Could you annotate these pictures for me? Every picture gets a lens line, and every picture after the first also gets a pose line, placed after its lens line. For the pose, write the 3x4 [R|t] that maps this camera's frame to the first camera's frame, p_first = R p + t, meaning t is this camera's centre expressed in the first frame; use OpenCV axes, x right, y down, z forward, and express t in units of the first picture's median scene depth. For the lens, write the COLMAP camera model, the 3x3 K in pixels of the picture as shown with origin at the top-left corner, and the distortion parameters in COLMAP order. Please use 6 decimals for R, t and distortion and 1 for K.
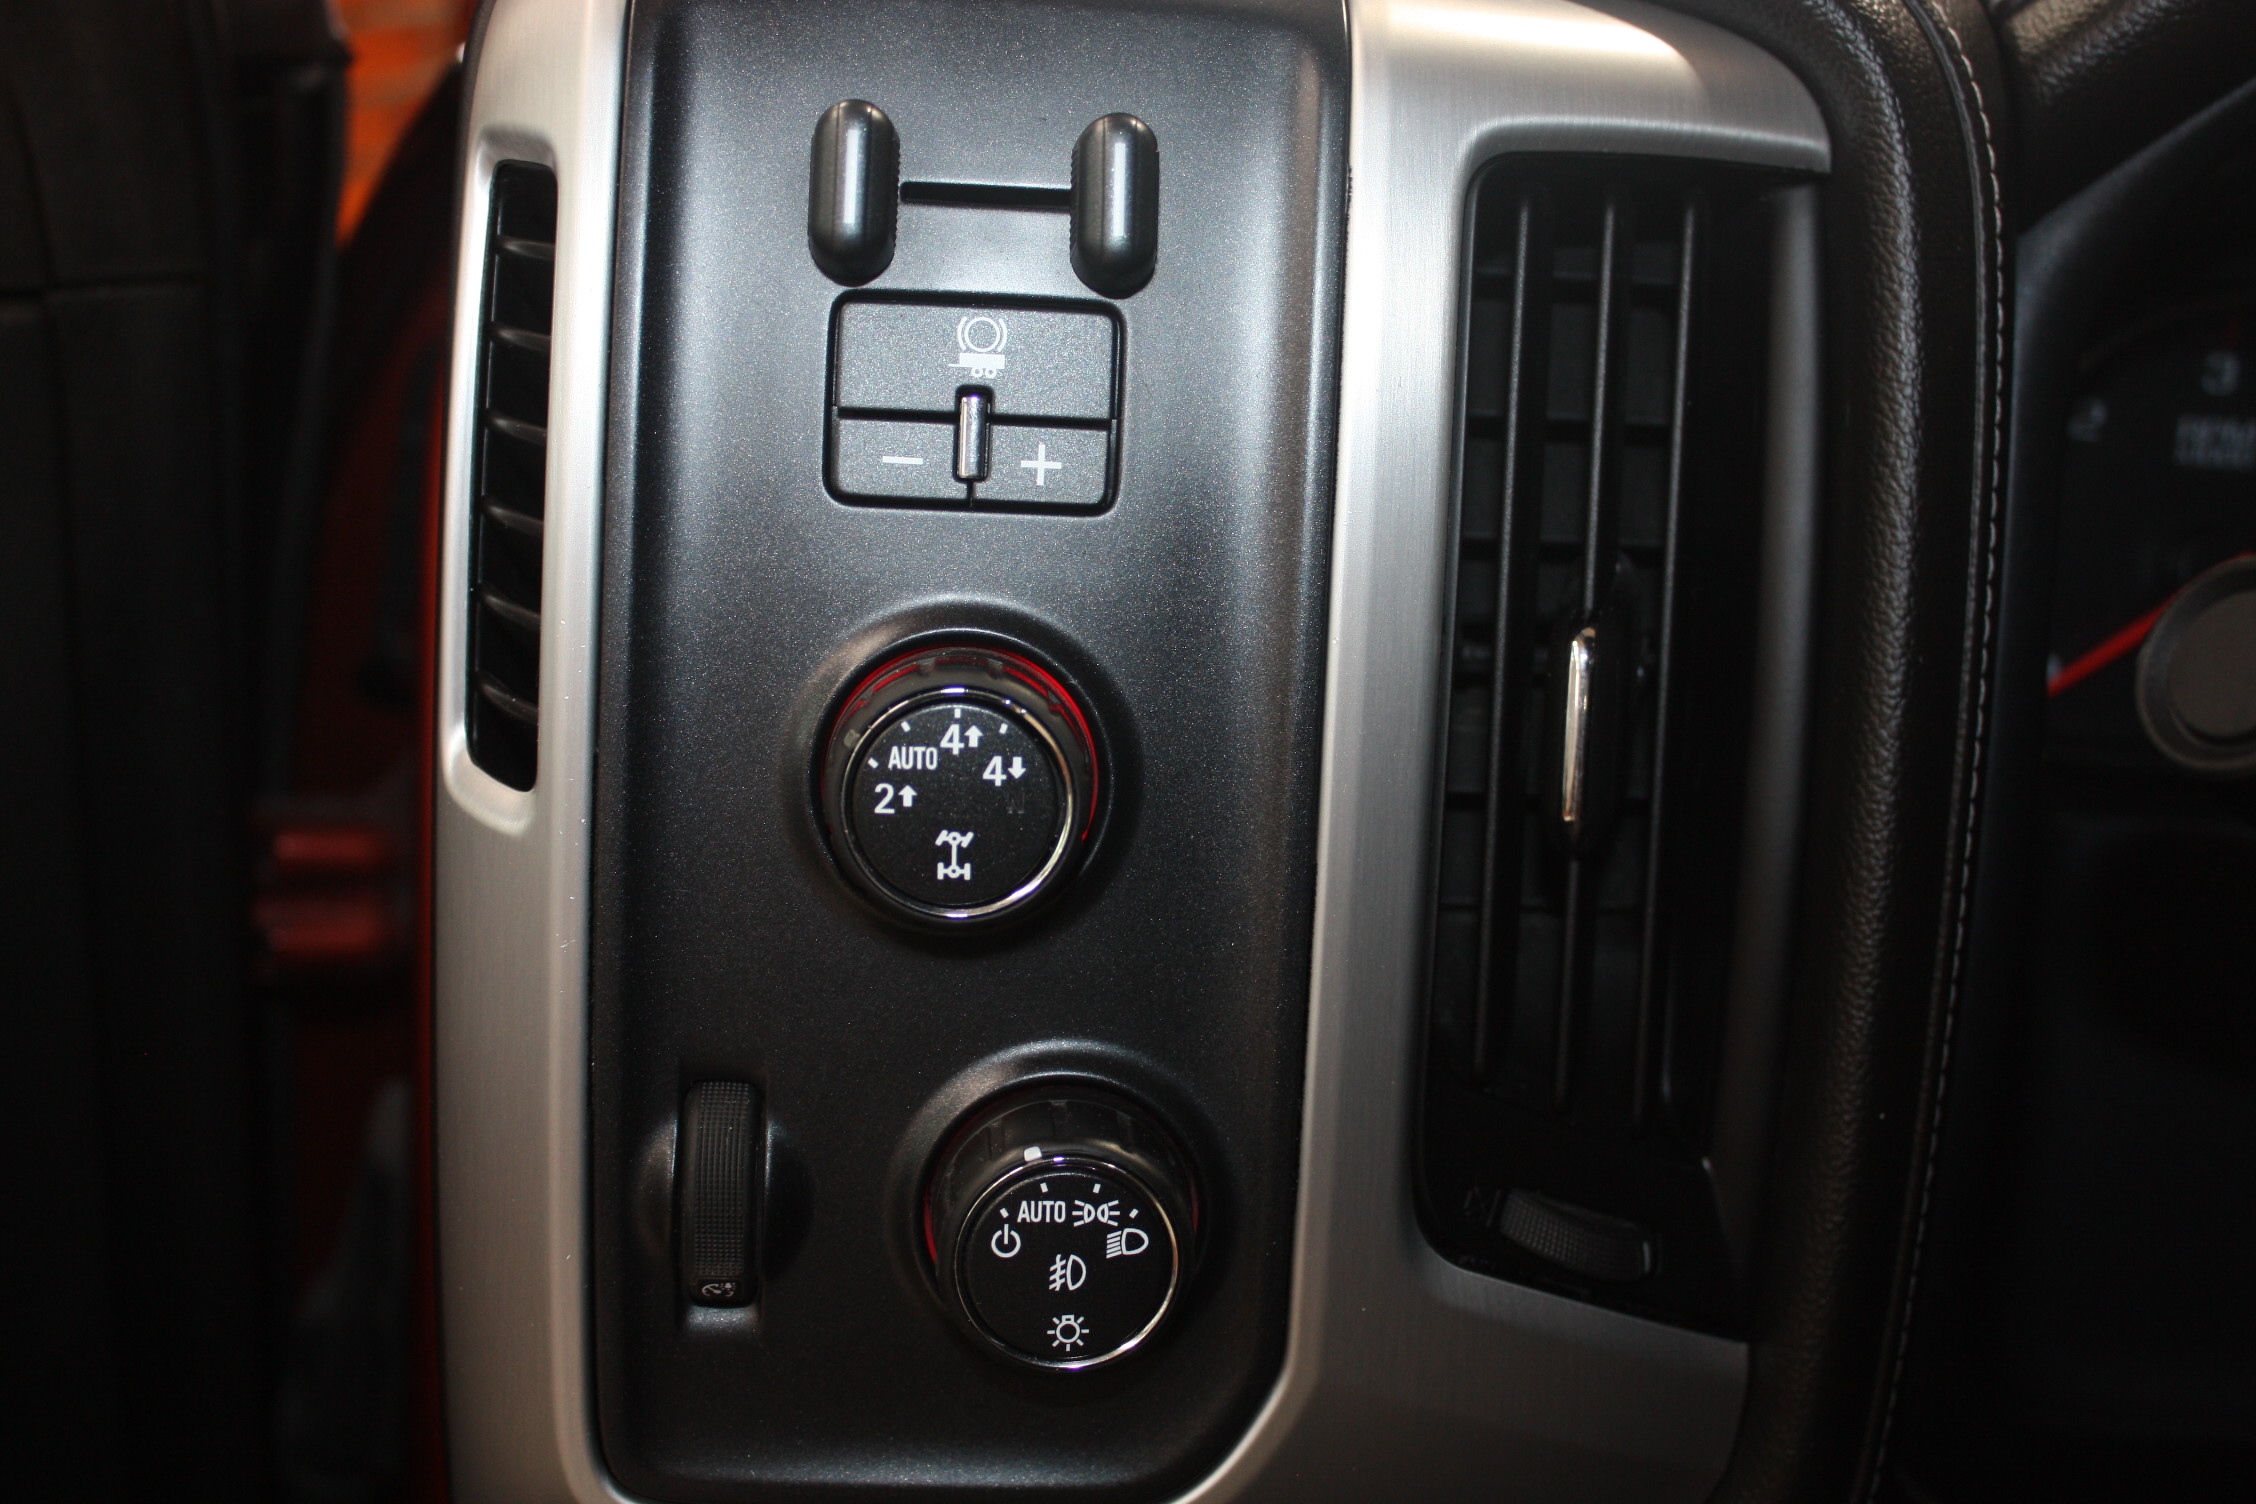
lens RADIAL K [[2818.5, 0, 1128.0], [0, 2818.5, 752.0], [0, 0, 1]] dist [-0.130325, 0.010825]
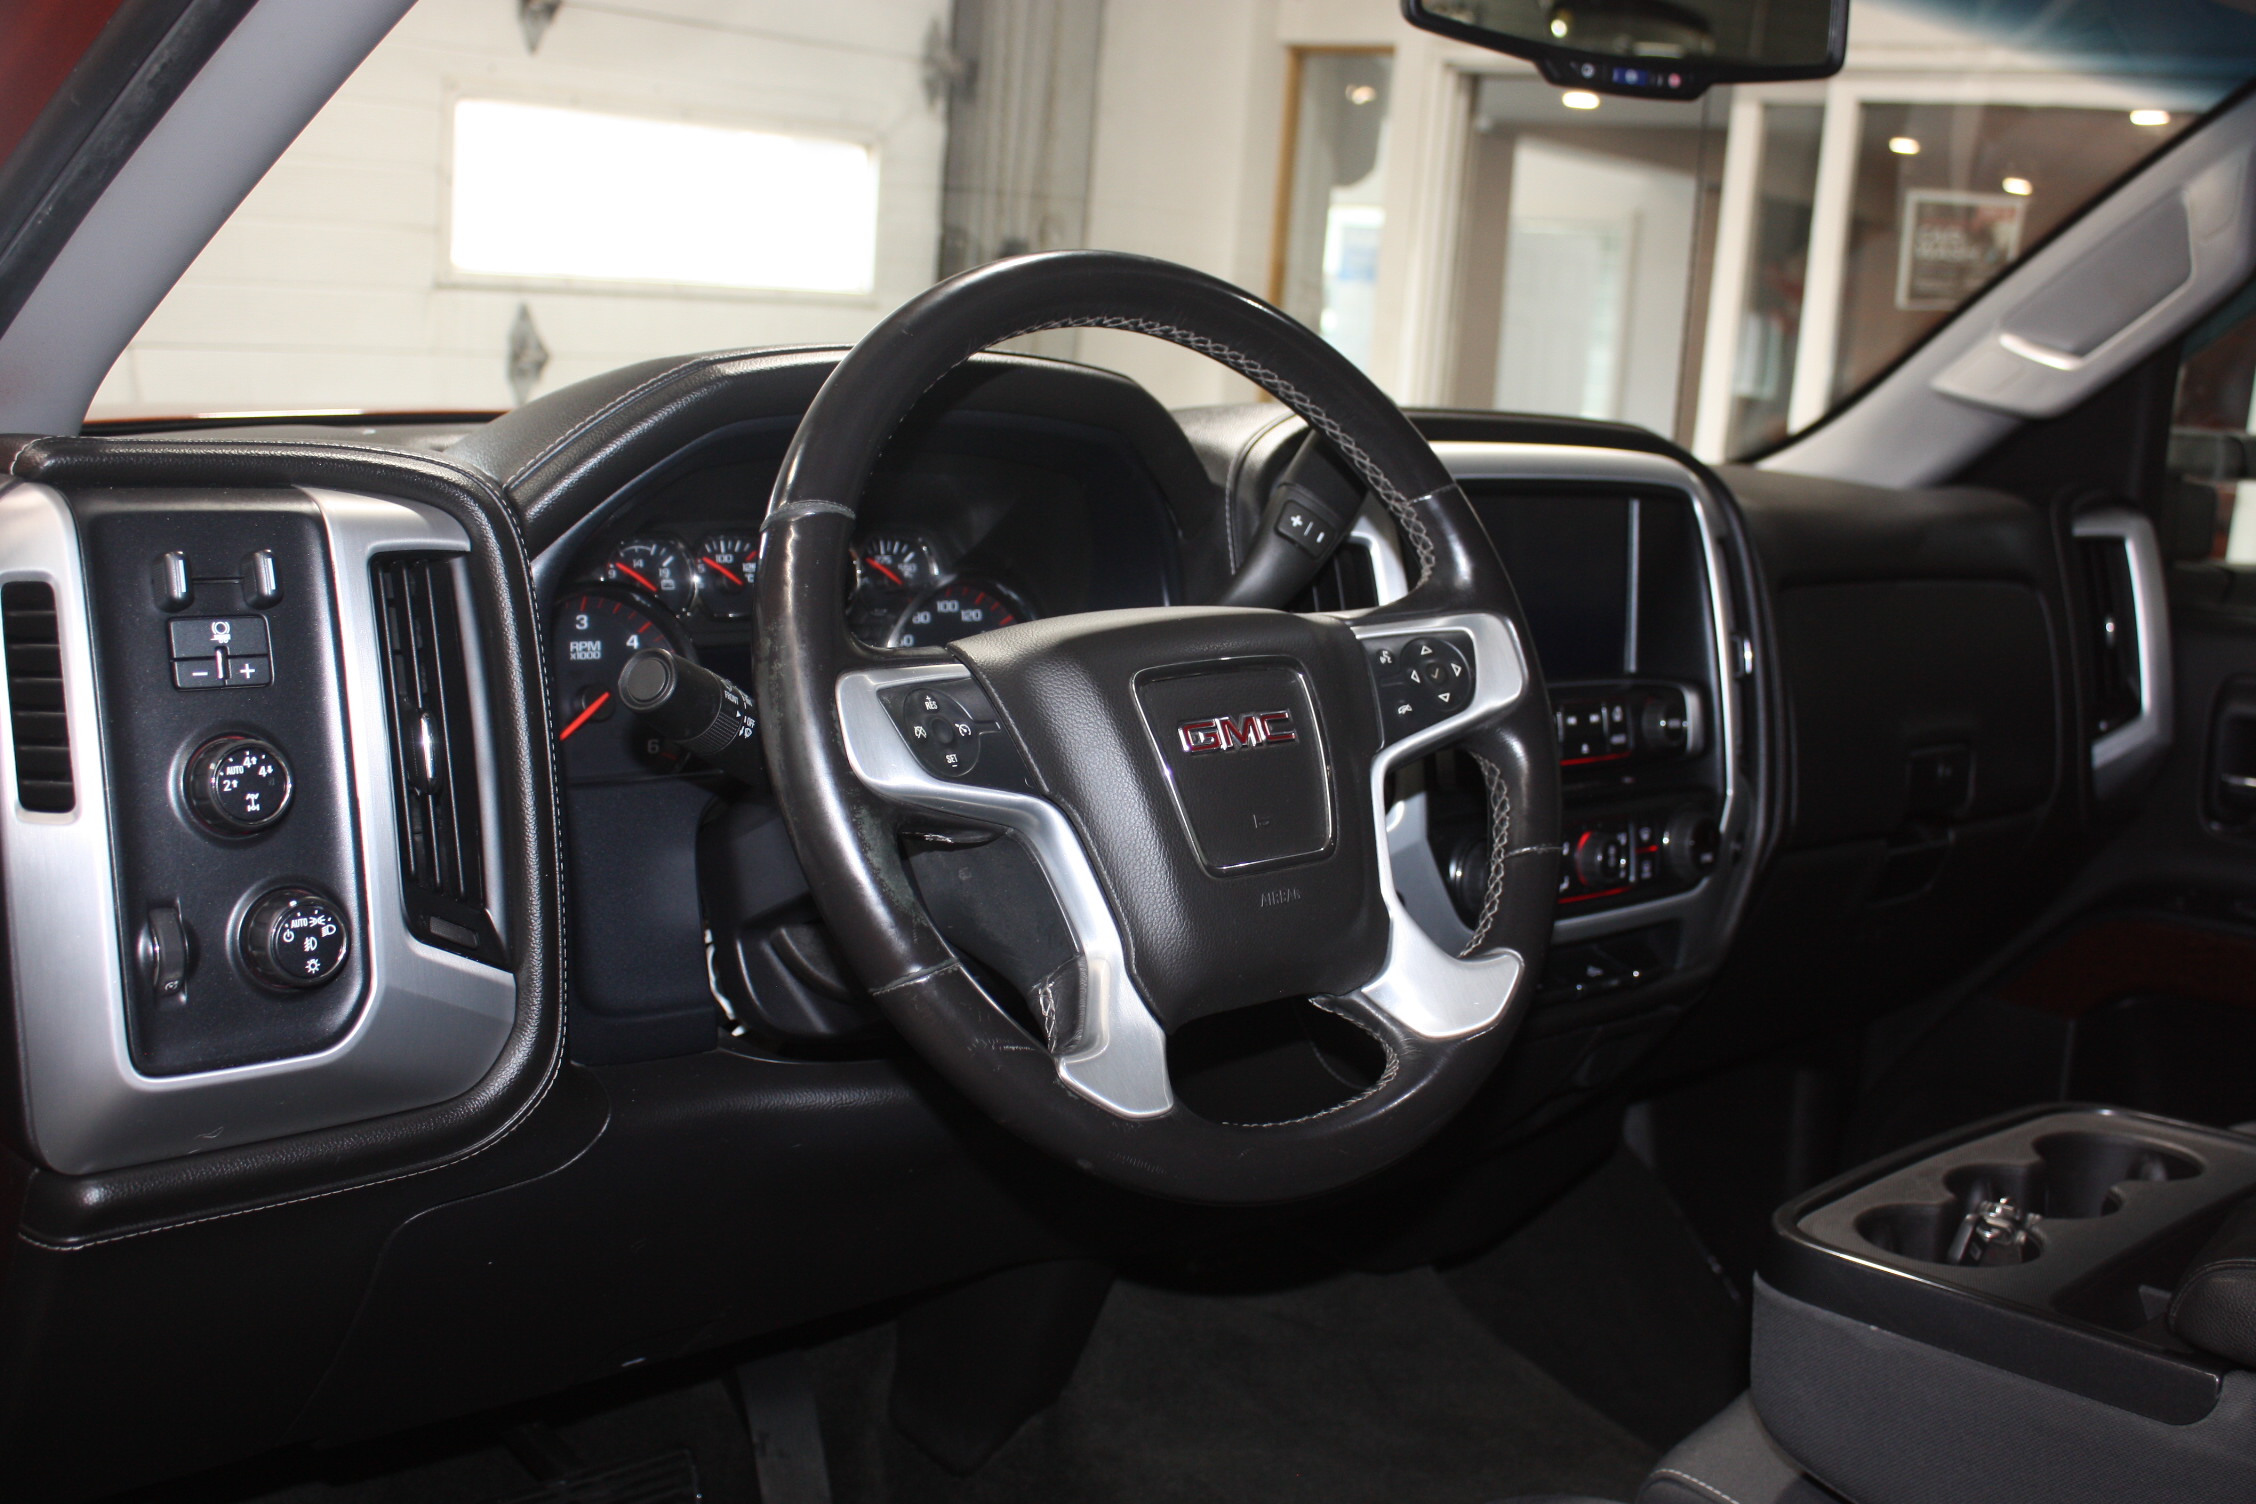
lens RADIAL K [[2417.5, 0, 1128.0], [0, 2417.5, 752.0], [0, 0, 1]] dist [-0.001726, -0.013165]
pose [[0.775002, -0.121627, 0.620144, -0.882321], [0.201213, 0.977727, -0.059700, 0.309784], [-0.599070, 0.171048, 0.782213, -1.466050]]
